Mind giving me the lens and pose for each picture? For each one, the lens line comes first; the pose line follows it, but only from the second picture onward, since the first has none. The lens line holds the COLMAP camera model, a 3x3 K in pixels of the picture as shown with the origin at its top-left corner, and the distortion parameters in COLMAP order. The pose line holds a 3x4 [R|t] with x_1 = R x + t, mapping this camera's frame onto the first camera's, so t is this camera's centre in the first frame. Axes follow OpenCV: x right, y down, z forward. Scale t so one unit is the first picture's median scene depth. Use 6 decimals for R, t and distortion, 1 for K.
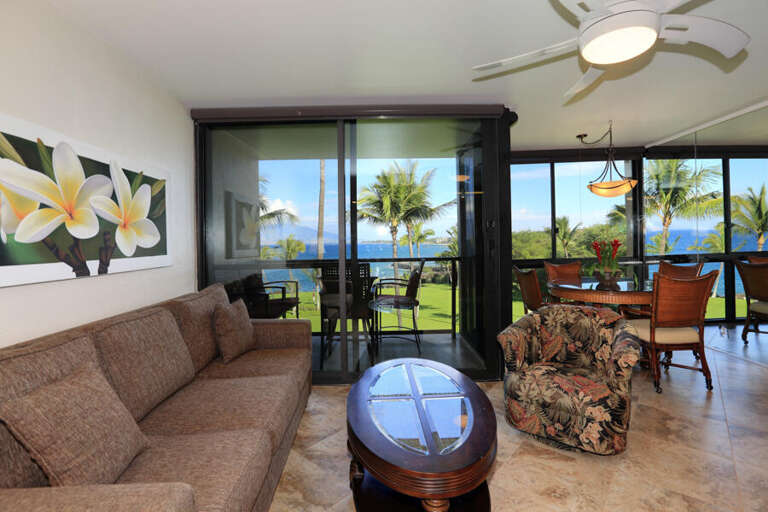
lens RADIAL K [[350.3, 0, 399.6], [0, 350.3, 247.0], [0, 0, 1]] dist [-0.028068, 0.003821]
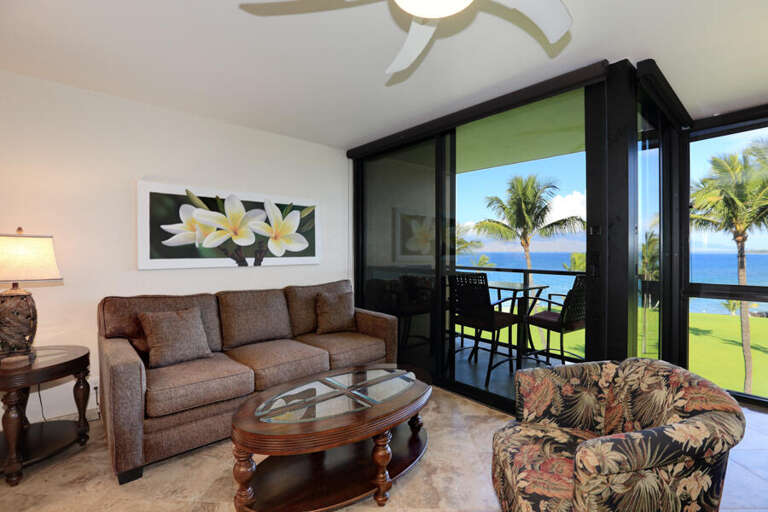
lens RADIAL K [[350.3, 0, 378.9], [0, 350.3, 258.3], [0, 0, 1]] dist [-0.028068, 0.003821]
pose [[0.635992, 0.038442, -0.770738, 0.796276], [-0.026593, 0.999257, 0.027896, -0.022641], [0.771238, 0.002754, 0.636542, 0.303086]]
